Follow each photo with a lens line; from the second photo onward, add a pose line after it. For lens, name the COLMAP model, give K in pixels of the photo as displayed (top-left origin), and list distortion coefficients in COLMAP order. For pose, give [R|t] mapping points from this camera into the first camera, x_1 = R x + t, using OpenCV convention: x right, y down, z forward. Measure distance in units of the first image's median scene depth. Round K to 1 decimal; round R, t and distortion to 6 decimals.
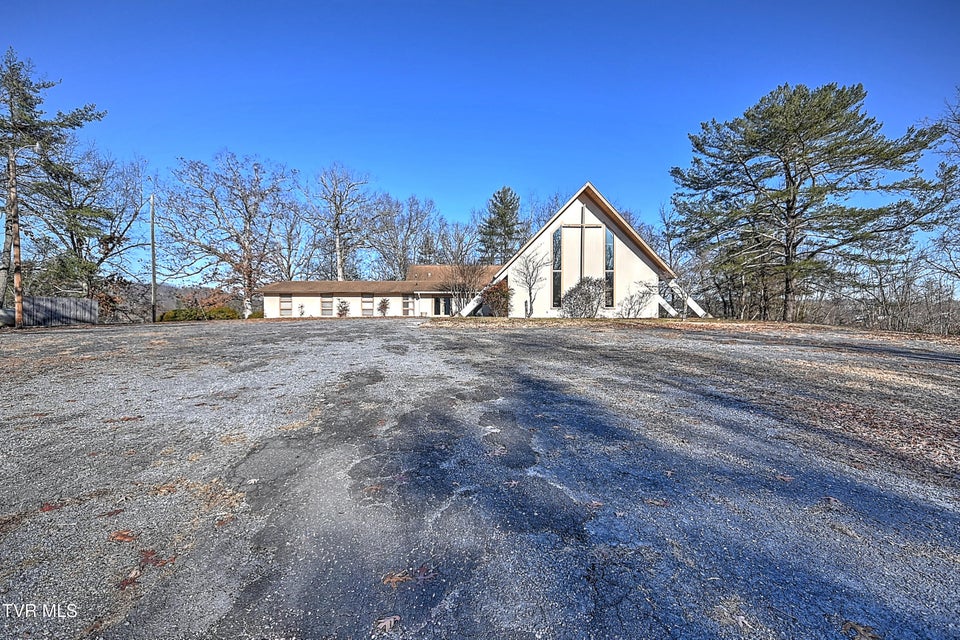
lens RADIAL K [[461.4, 0, 481.8], [0, 461.4, 320.9], [0, 0, 1]] dist [0.024607, 0.000205]
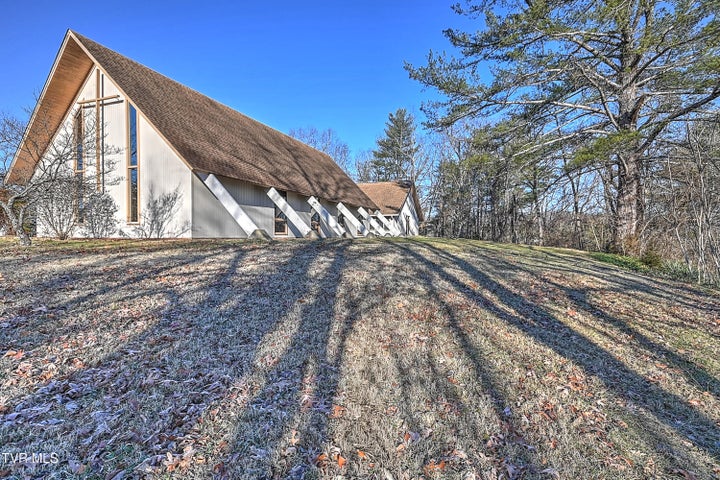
lens RADIAL K [[370.5, 0, 359.5], [0, 370.5, 240.2], [0, 0, 1]] dist [0.002808, 0.000127]
pose [[0.927833, 0.000551, -0.372995, 0.493112], [-0.001964, 0.999992, -0.003408, -0.000393], [0.372990, 0.003895, 0.927827, 0.406389]]
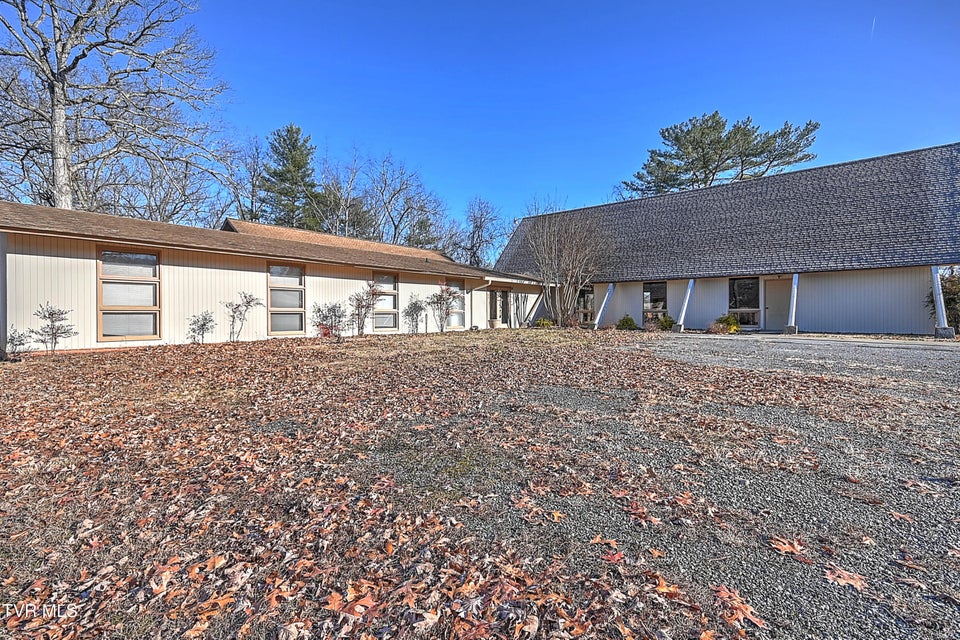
lens RADIAL K [[446.0, 0, 479.1], [0, 446.0, 308.4], [0, 0, 1]] dist [0.023799, -0.003405]
pose [[0.643277, 0.009770, 0.765571, -0.490414], [0.005407, 0.999836, -0.017303, -0.021851], [-0.765614, 0.015270, 0.643119, 0.691498]]
